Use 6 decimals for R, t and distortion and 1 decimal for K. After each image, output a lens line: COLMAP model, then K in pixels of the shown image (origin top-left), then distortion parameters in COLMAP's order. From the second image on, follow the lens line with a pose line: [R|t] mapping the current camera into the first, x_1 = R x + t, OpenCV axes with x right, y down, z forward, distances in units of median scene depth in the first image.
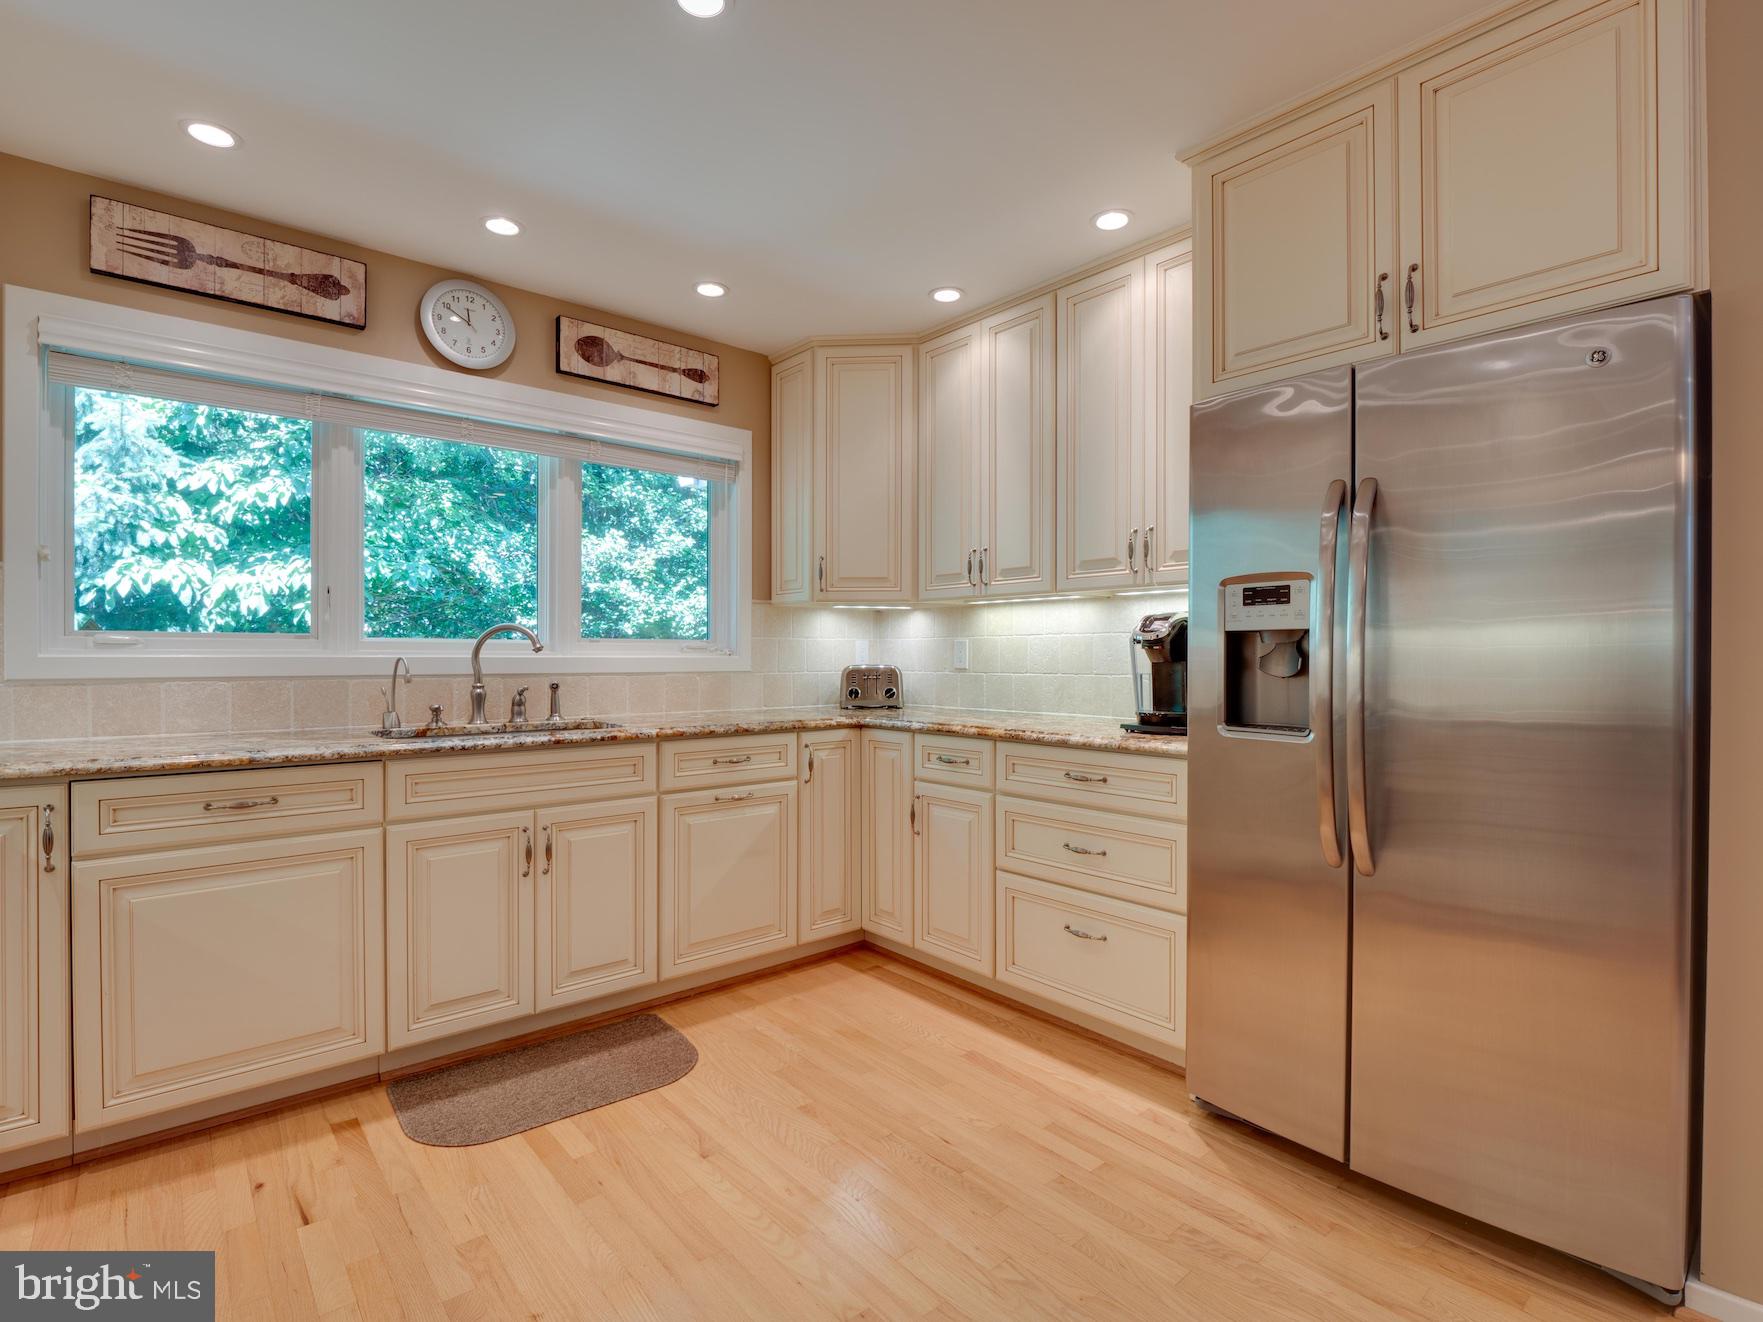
lens RADIAL K [[861.6, 0, 896.9], [0, 861.6, 659.7], [0, 0, 1]] dist [-0.009424, -0.003990]
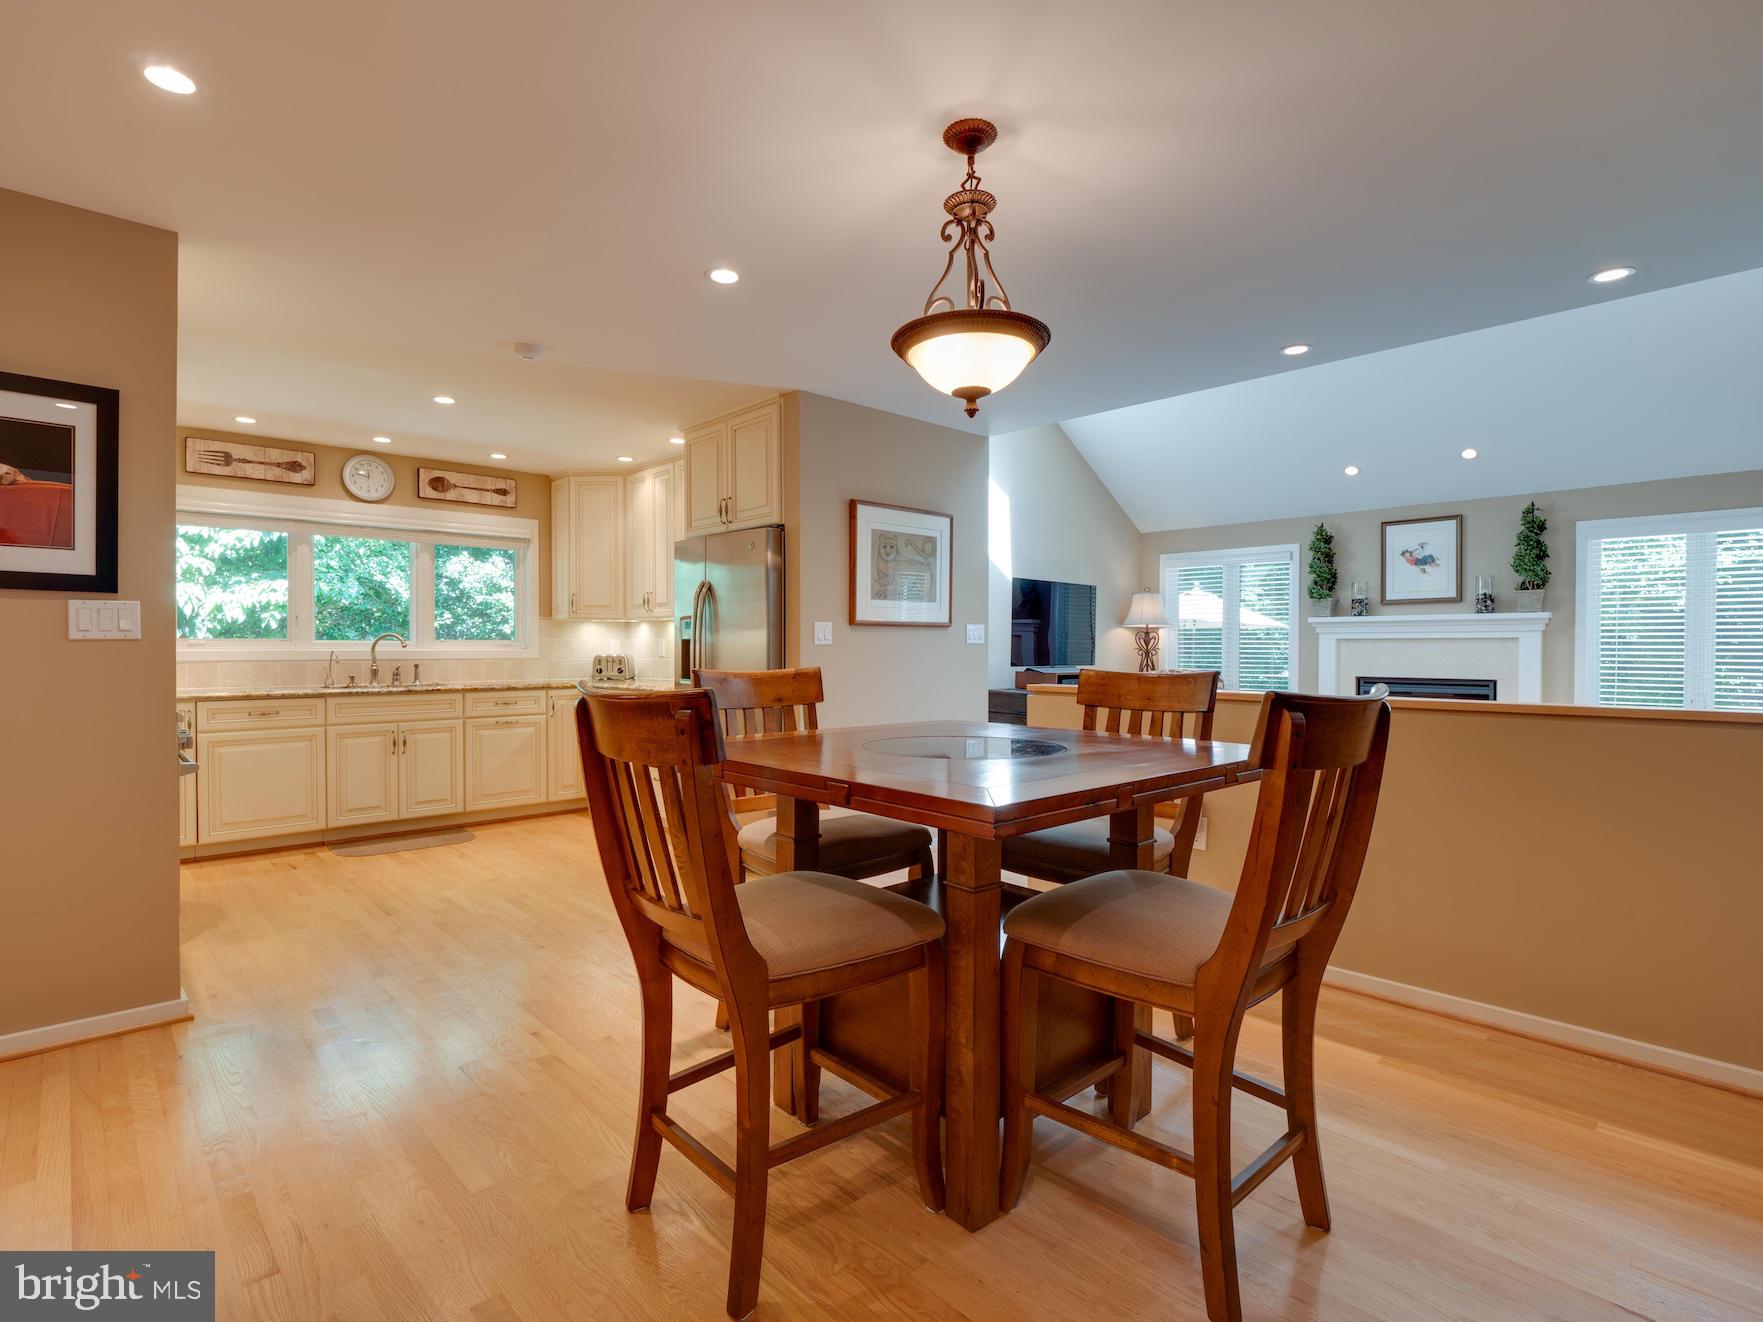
lens RADIAL K [[861.6, 0, 866.5], [0, 861.6, 657.5], [0, 0, 1]] dist [-0.009424, -0.003990]
pose [[0.999734, -0.001876, 0.022998, 0.615336], [0.001715, 0.999974, 0.007038, 0.001333], [-0.023010, -0.006997, 0.999711, -1.024292]]
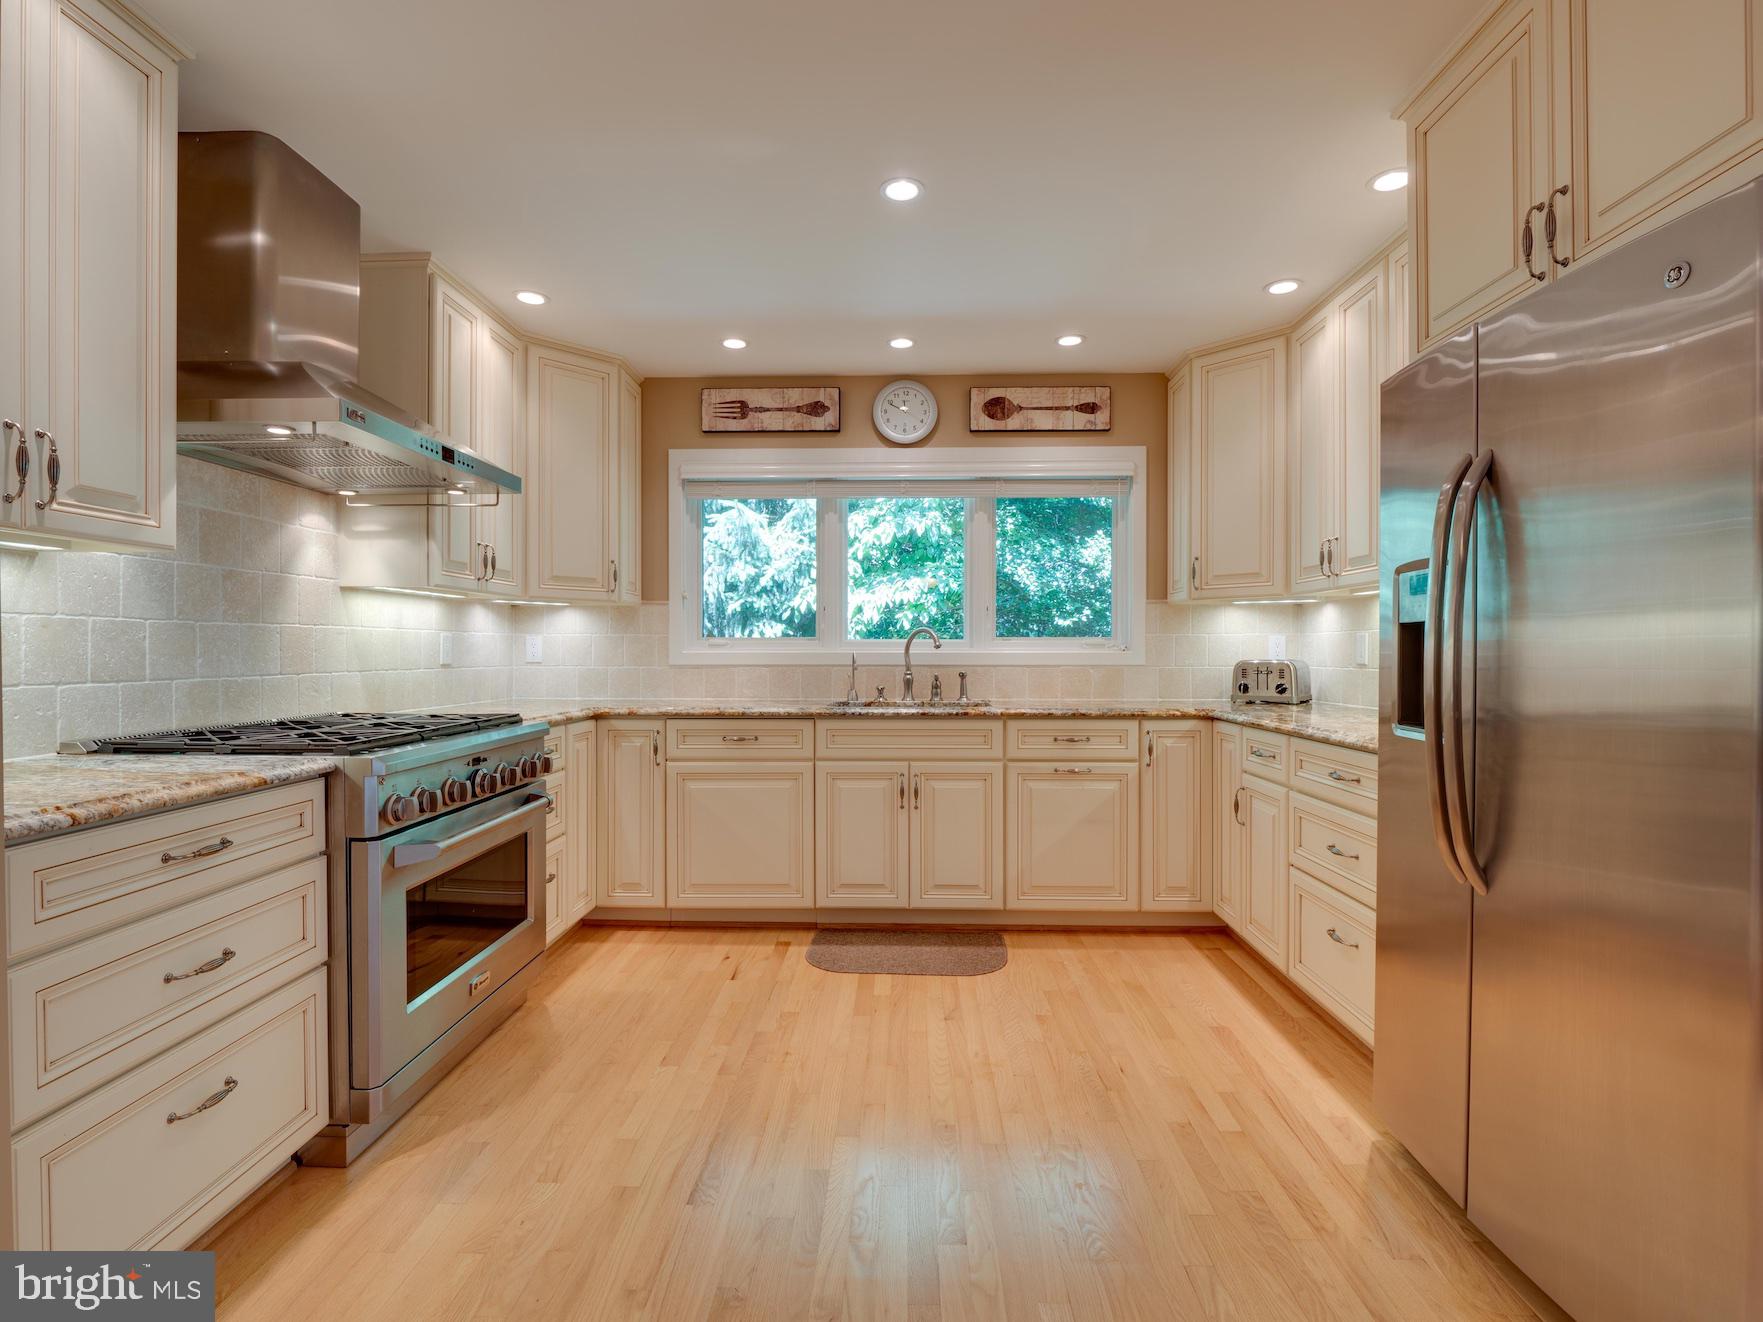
lens RADIAL K [[861.6, 0, 875.2], [0, 861.6, 659.5], [0, 0, 1]] dist [-0.009424, -0.003990]
pose [[0.733209, 0.004183, -0.679990, 0.439437], [-0.001555, 0.999989, 0.004474, 0.002408], [0.680001, -0.002223, 0.733207, -0.052803]]
